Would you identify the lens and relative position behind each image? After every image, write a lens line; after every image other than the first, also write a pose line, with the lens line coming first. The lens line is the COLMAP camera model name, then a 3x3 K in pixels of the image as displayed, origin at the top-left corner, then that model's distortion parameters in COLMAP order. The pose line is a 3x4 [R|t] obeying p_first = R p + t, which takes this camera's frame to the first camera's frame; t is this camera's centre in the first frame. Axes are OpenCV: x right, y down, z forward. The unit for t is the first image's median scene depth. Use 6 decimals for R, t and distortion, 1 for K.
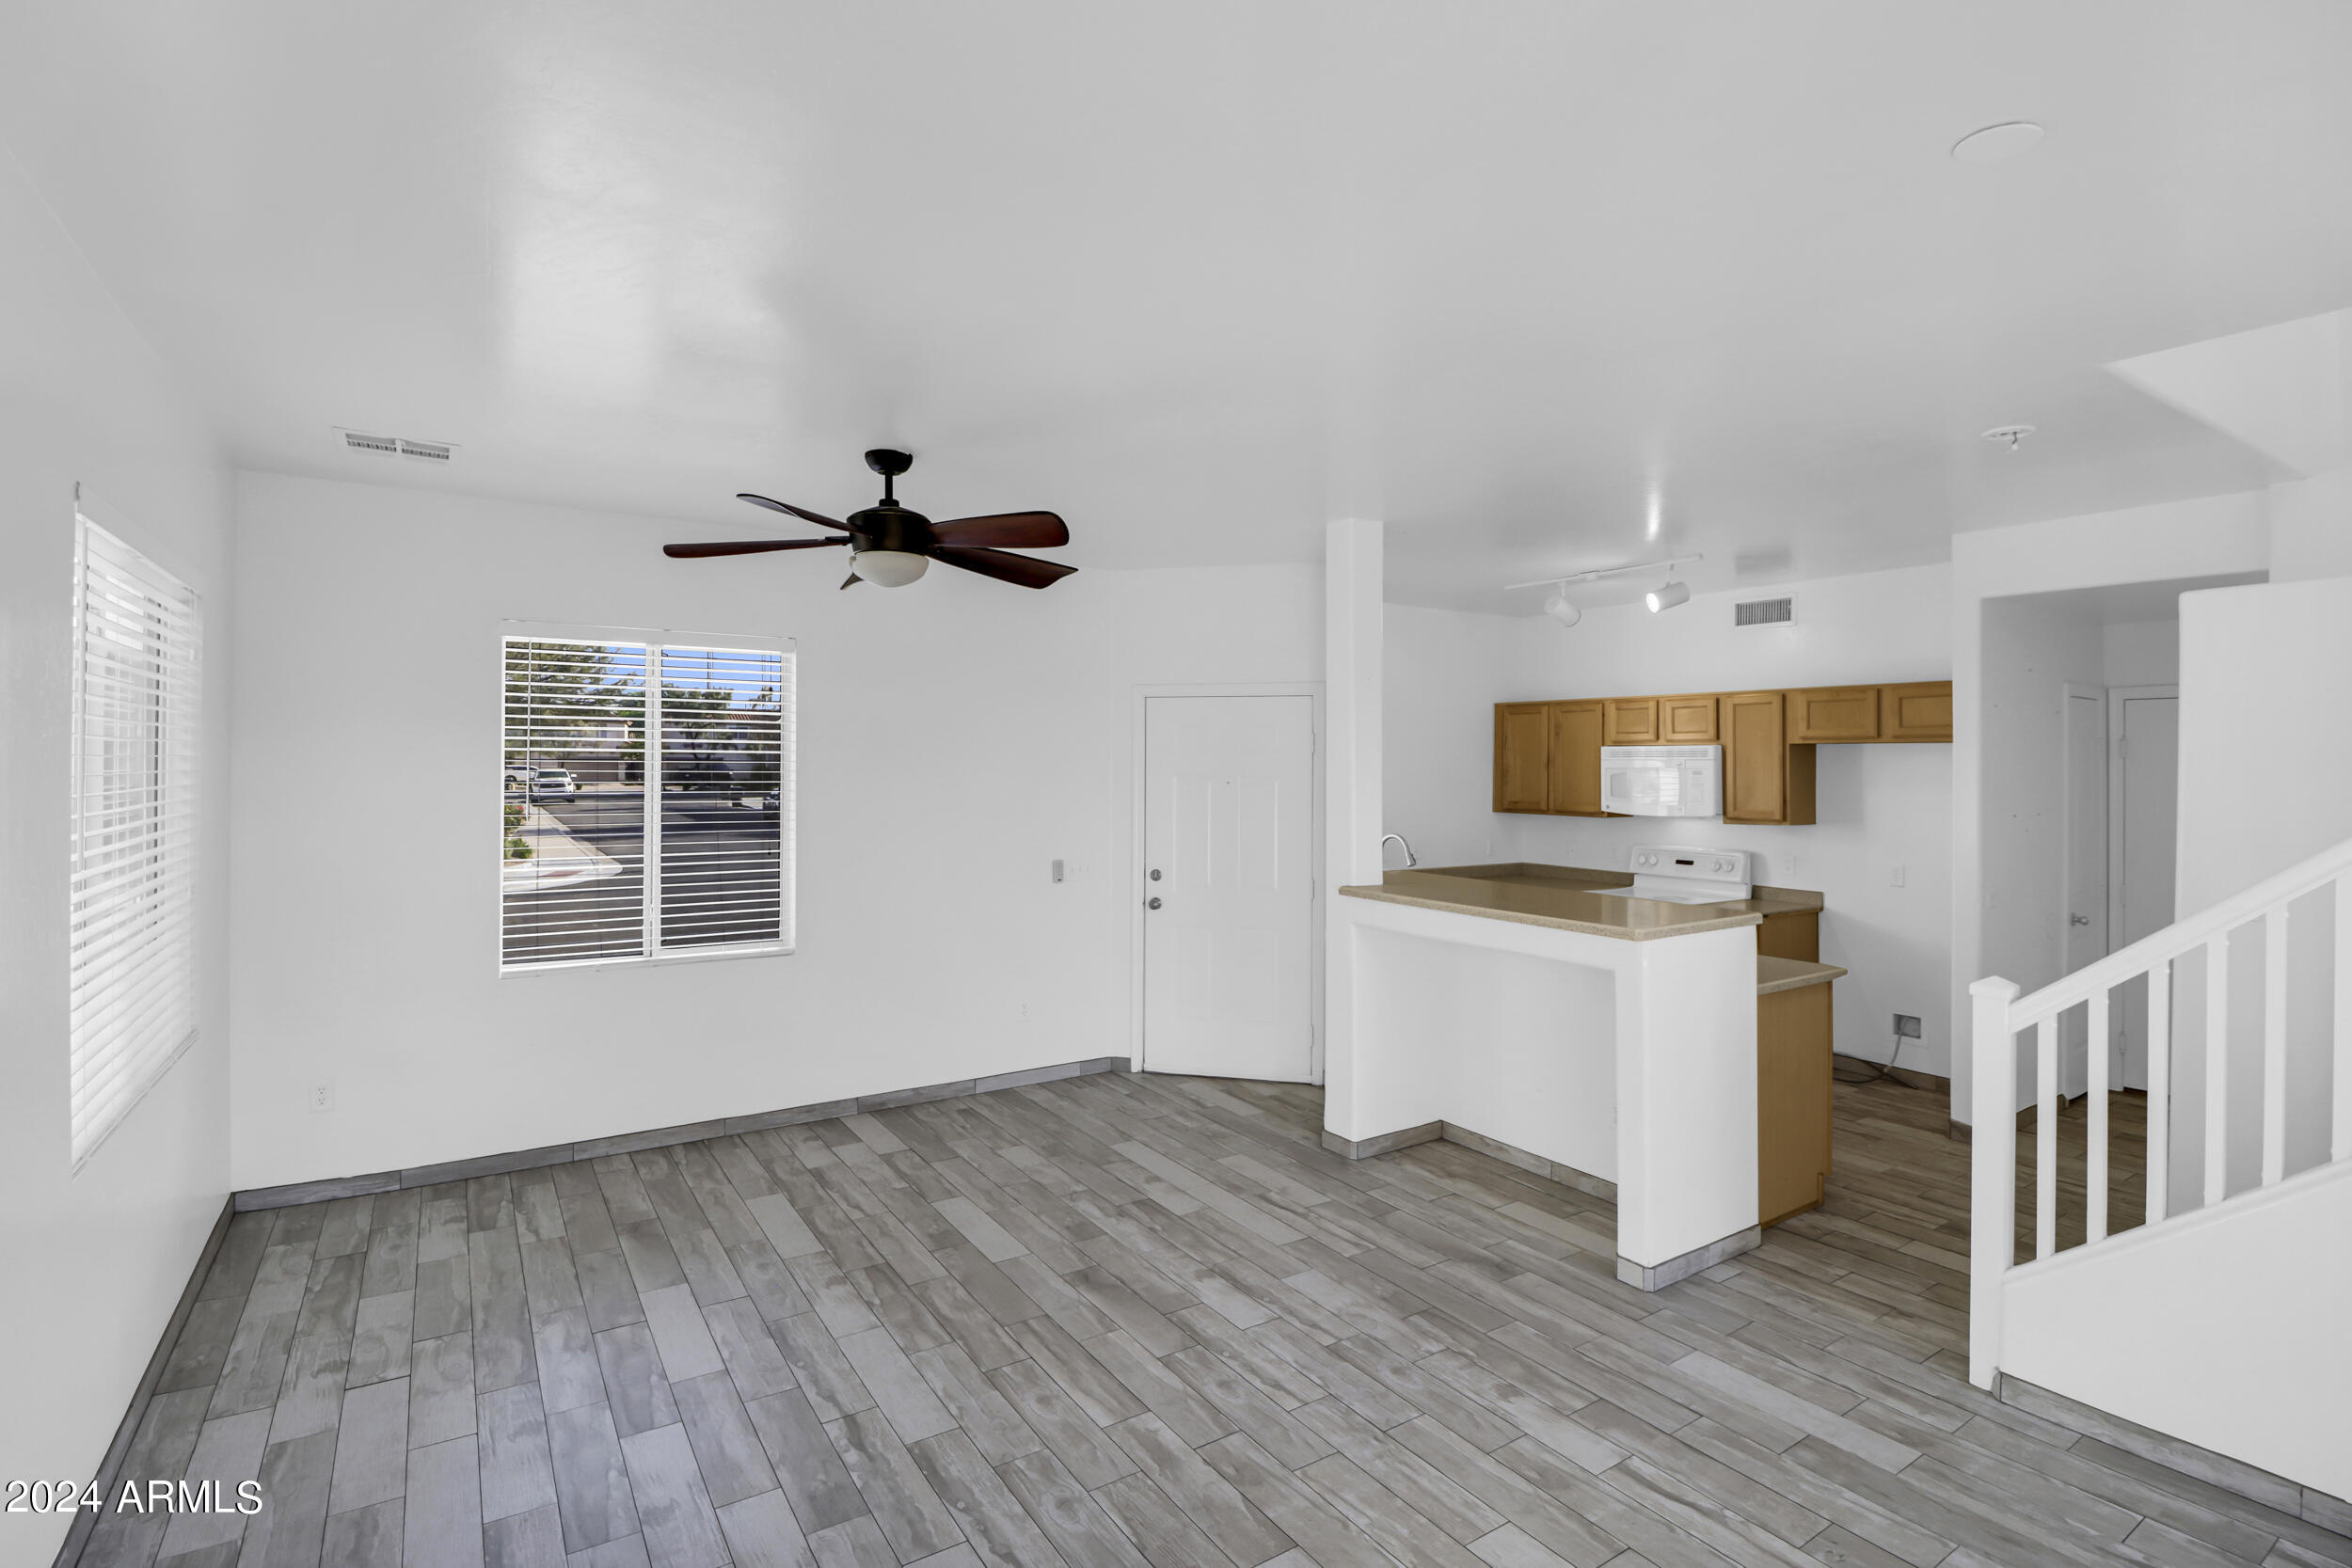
lens RADIAL K [[1105.5, 0, 1150.1], [0, 1105.5, 762.3], [0, 0, 1]] dist [-0.014219, -0.003605]
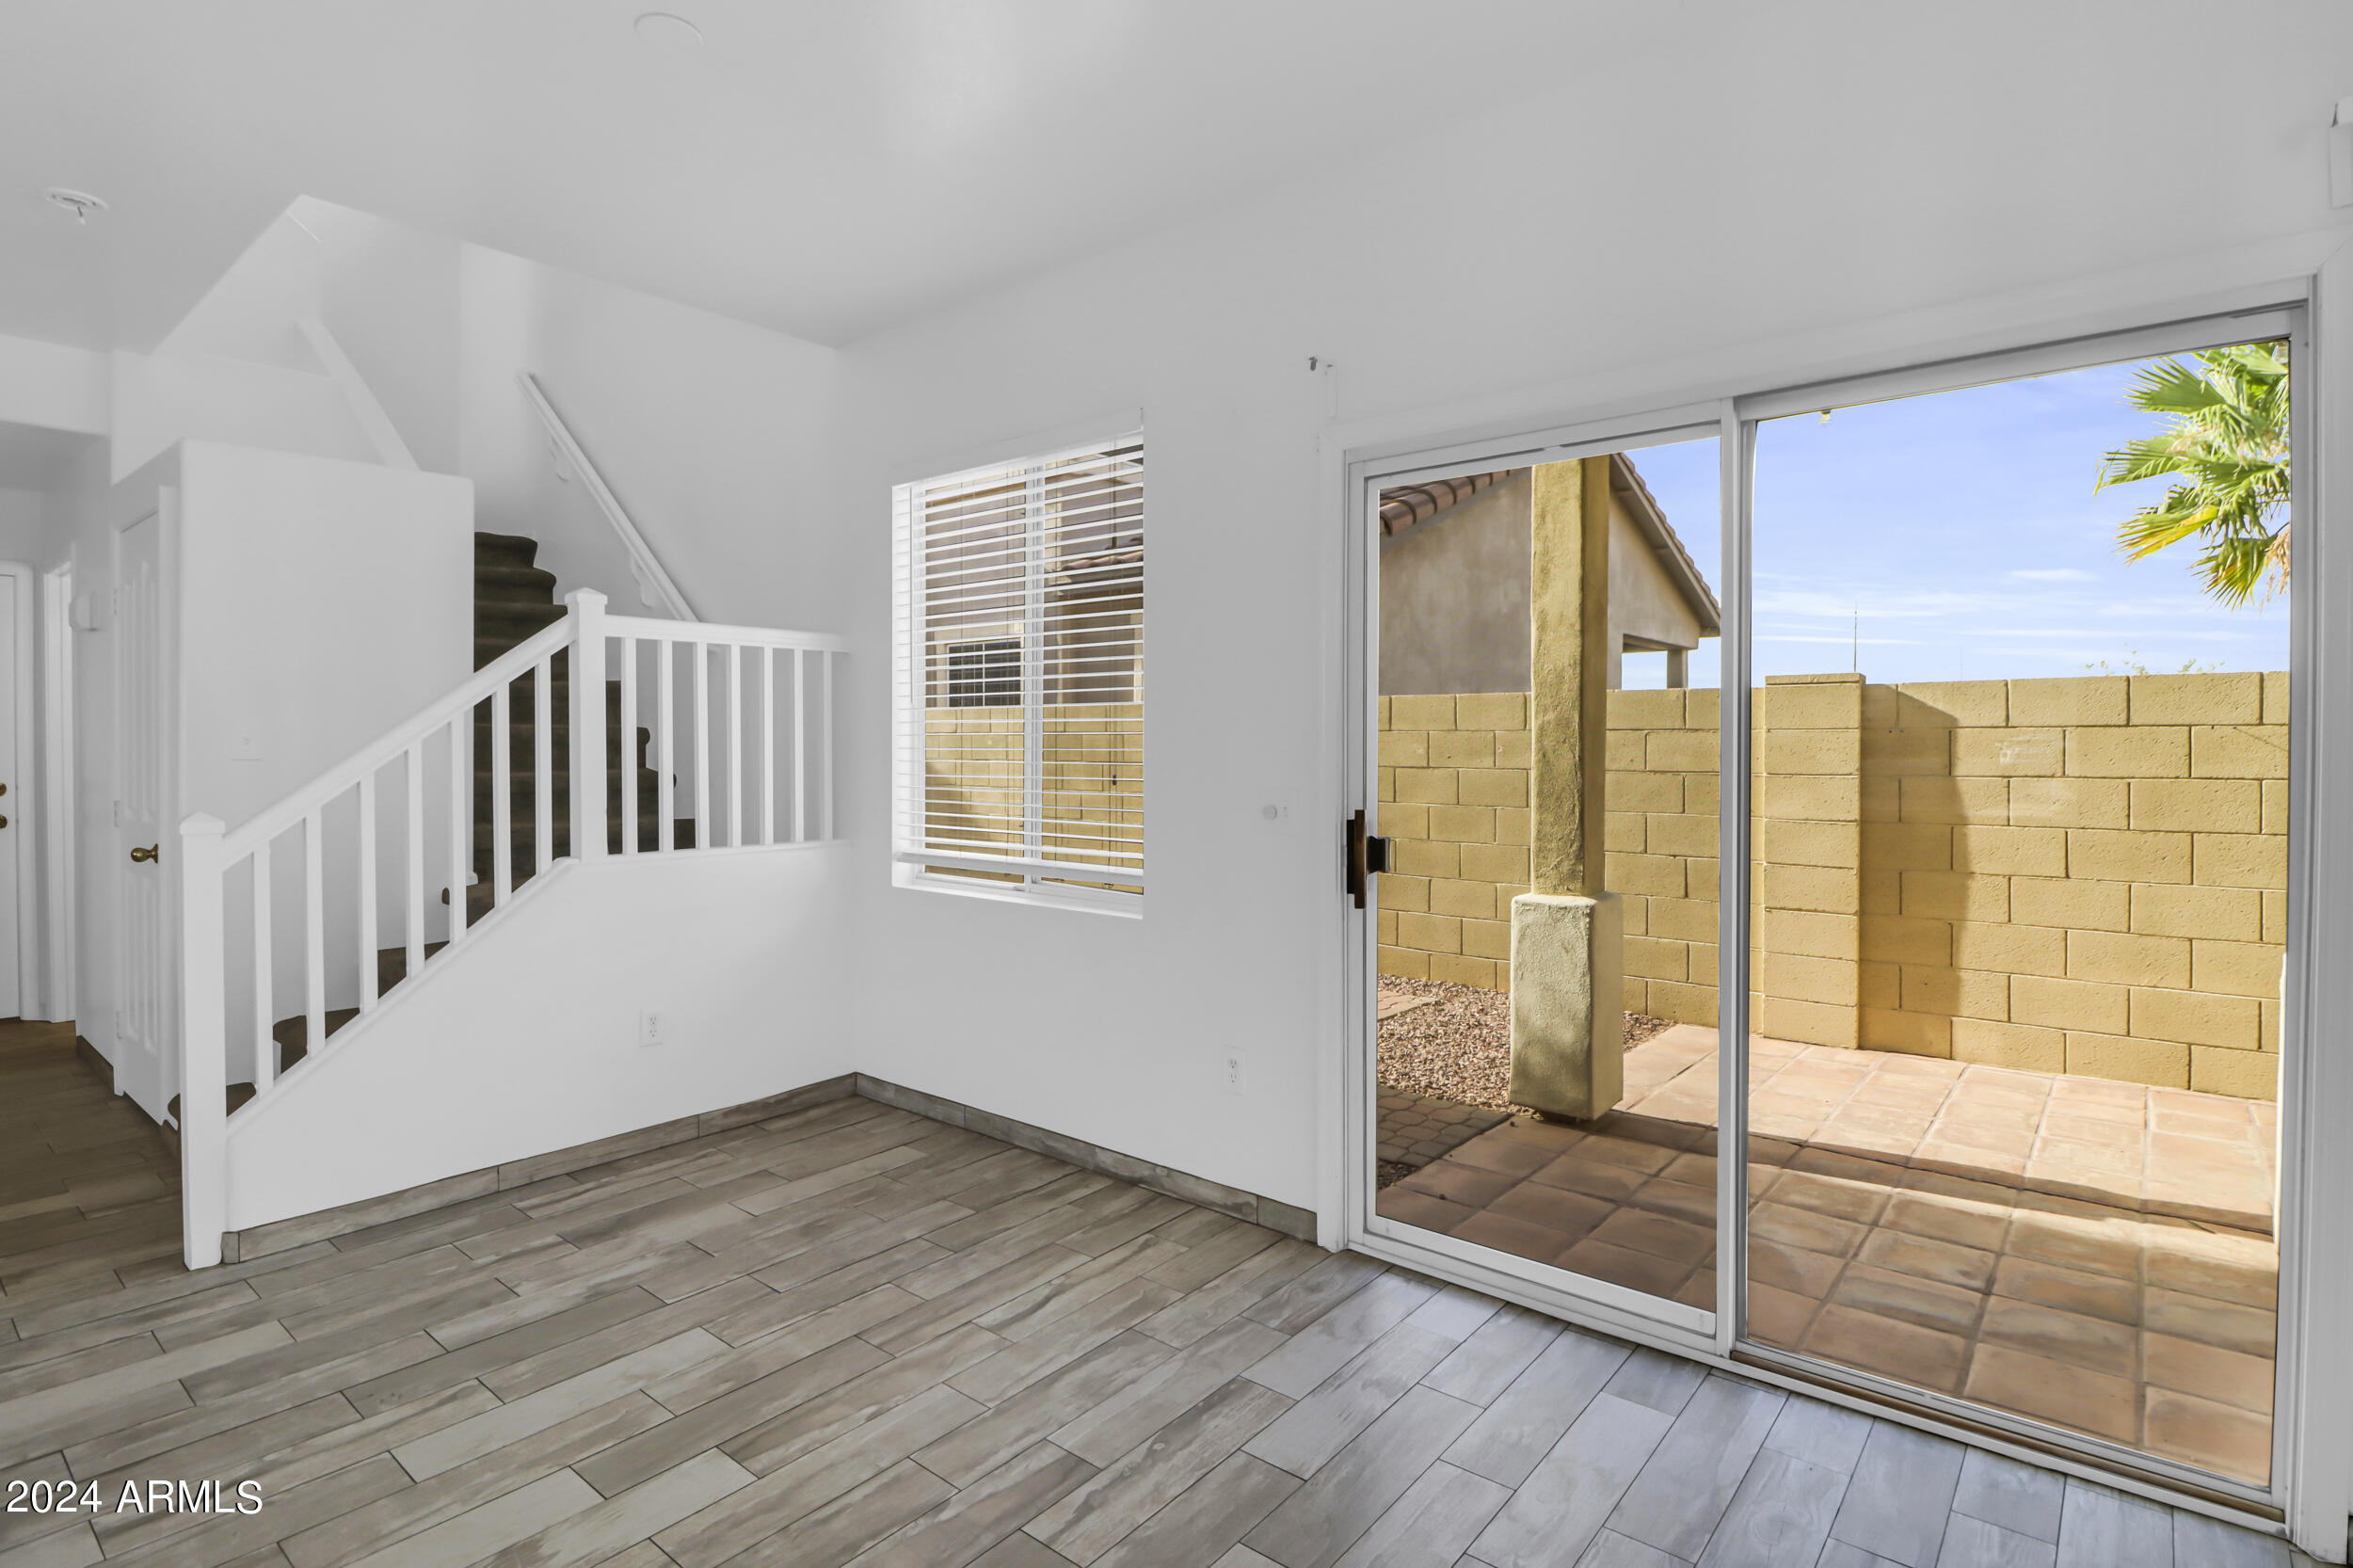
lens RADIAL K [[1180.0, 0, 1186.9], [0, 1180.0, 754.7], [0, 0, 1]] dist [0.007152, -0.008240]
pose [[-0.311948, -0.013307, 0.950006, -0.263148], [-0.006447, 0.999909, 0.011889, 0.082483], [-0.950077, -0.002416, -0.312005, 0.334114]]
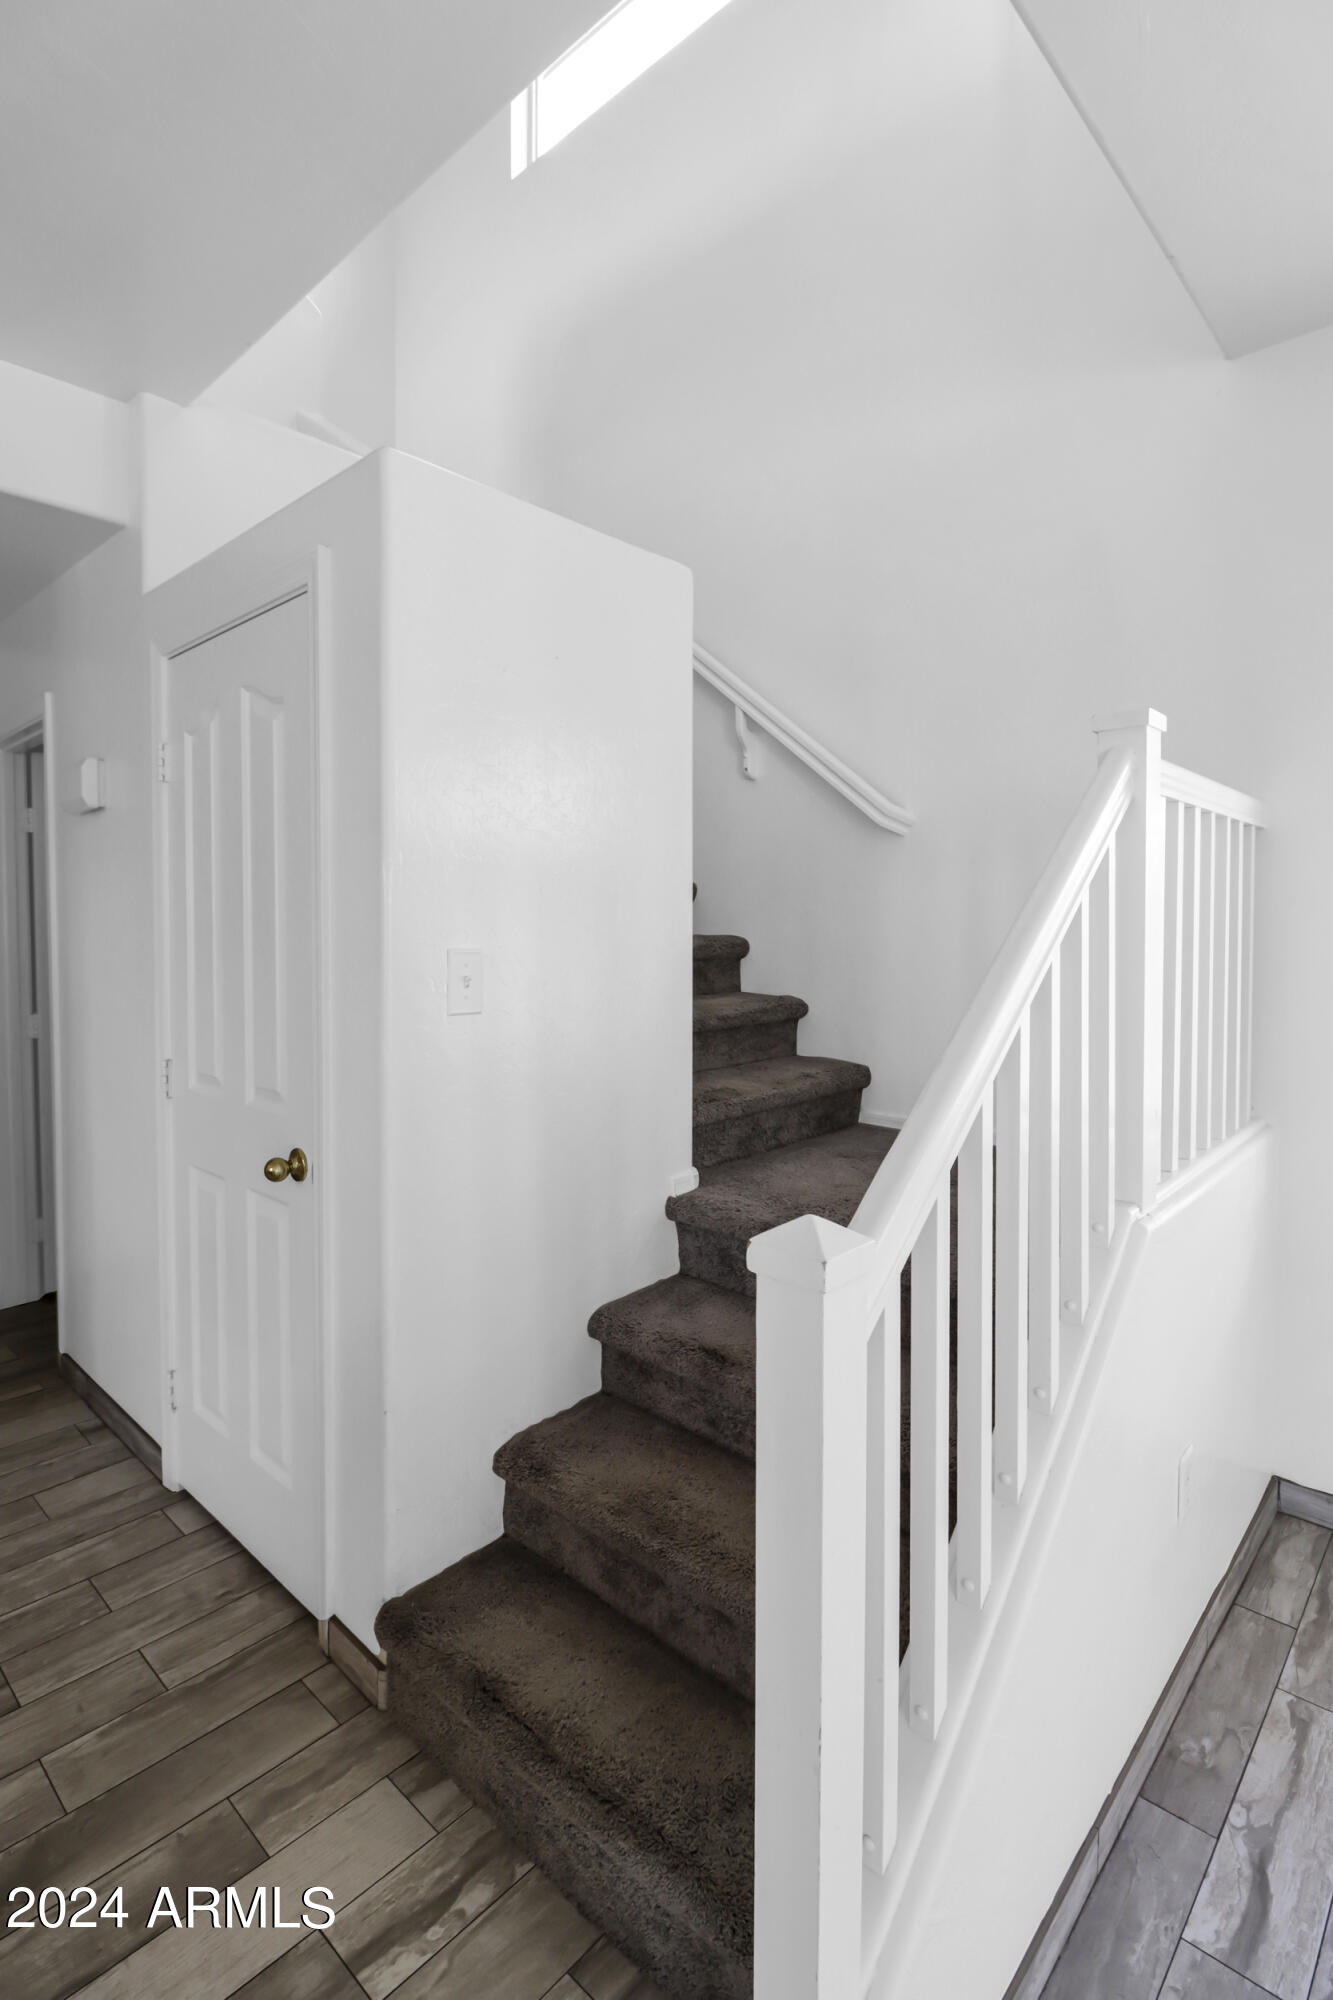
lens RADIAL K [[951.8, 0, 656.1], [0, 951.8, 954.1], [0, 0, 1]] dist [-0.009102, -0.004787]
pose [[-0.265209, -0.026003, 0.963840, 0.311718], [-0.002708, 0.999652, 0.026224, 0.066215], [-0.964187, 0.004345, -0.265187, 0.715344]]
